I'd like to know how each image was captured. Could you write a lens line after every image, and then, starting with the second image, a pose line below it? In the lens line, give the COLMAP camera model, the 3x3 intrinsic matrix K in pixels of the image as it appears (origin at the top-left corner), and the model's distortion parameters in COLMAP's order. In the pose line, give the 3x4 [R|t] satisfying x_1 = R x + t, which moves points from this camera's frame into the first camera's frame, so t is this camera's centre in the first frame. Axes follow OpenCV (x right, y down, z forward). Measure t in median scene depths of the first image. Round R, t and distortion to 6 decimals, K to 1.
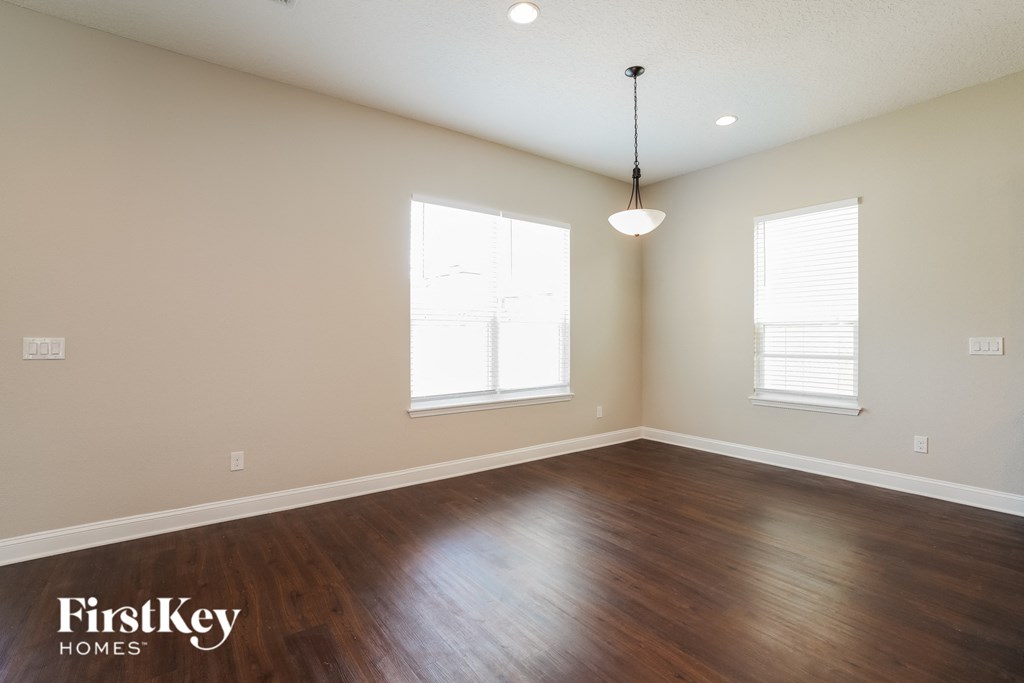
lens RADIAL K [[478.0, 0, 506.2], [0, 478.0, 330.4], [0, 0, 1]] dist [-0.001912, -0.000066]
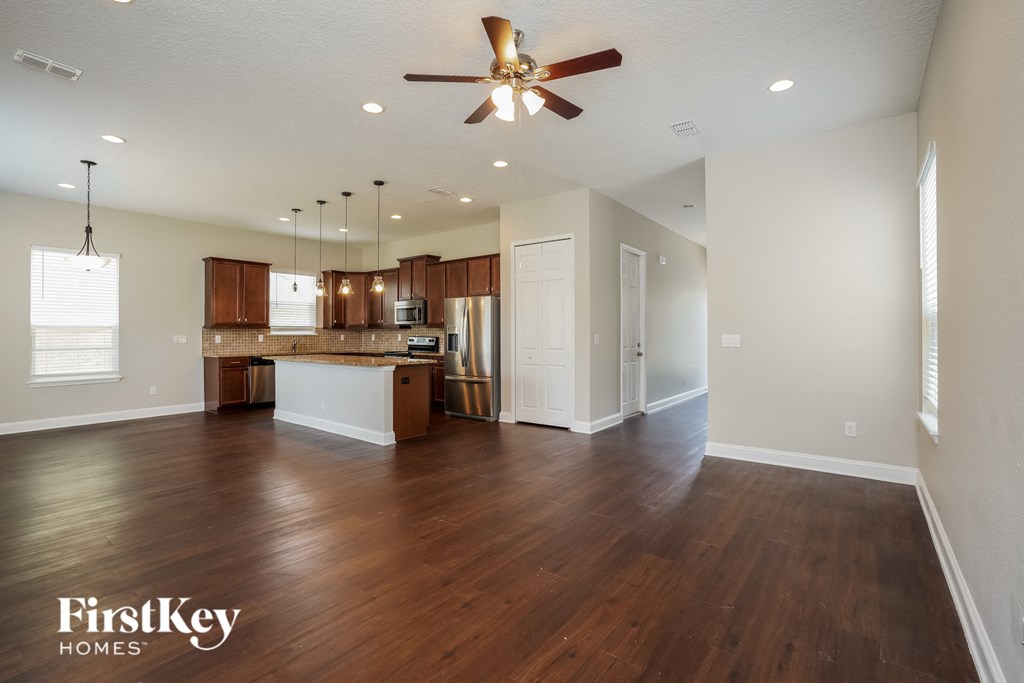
lens RADIAL K [[478.0, 0, 506.2], [0, 478.0, 330.4], [0, 0, 1]] dist [-0.001912, -0.000066]
pose [[-0.241007, 0.005084, 0.970510, -1.265021], [-0.008497, 0.999937, -0.007348, -0.004563], [-0.970486, -0.010017, -0.240949, 0.062595]]
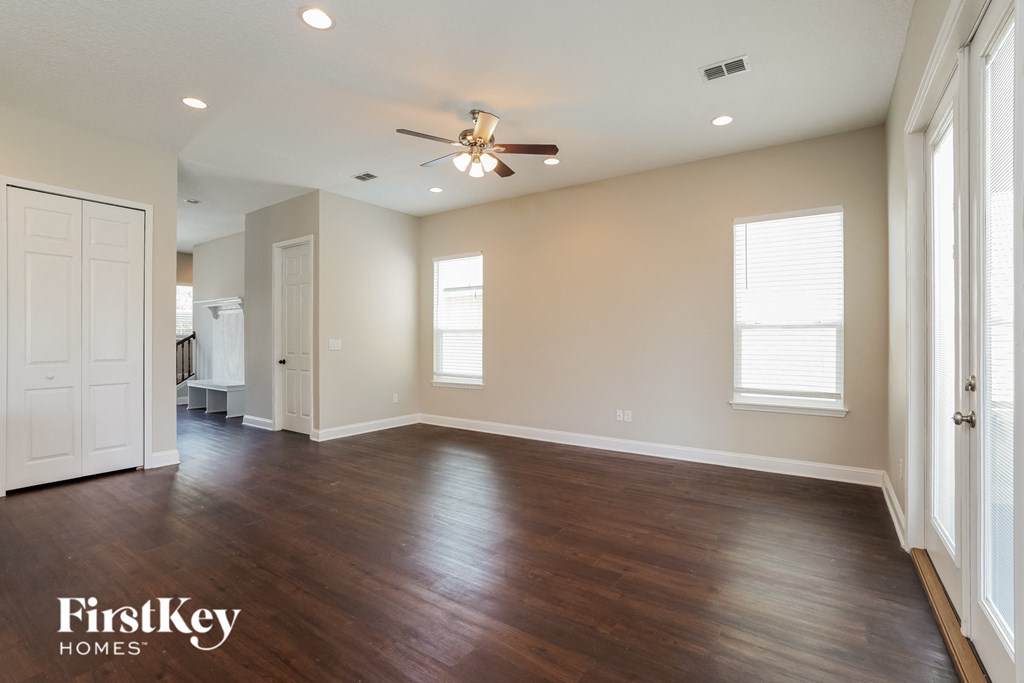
lens RADIAL K [[478.1, 0, 512.0], [0, 478.1, 341.5], [0, 0, 1]] dist [-0.025145, -0.000047]
pose [[-0.953499, 0.000710, -0.301395, -0.337974], [0.003342, 0.999961, -0.008216, 0.011366], [0.301378, -0.008841, -0.953464, 0.812251]]
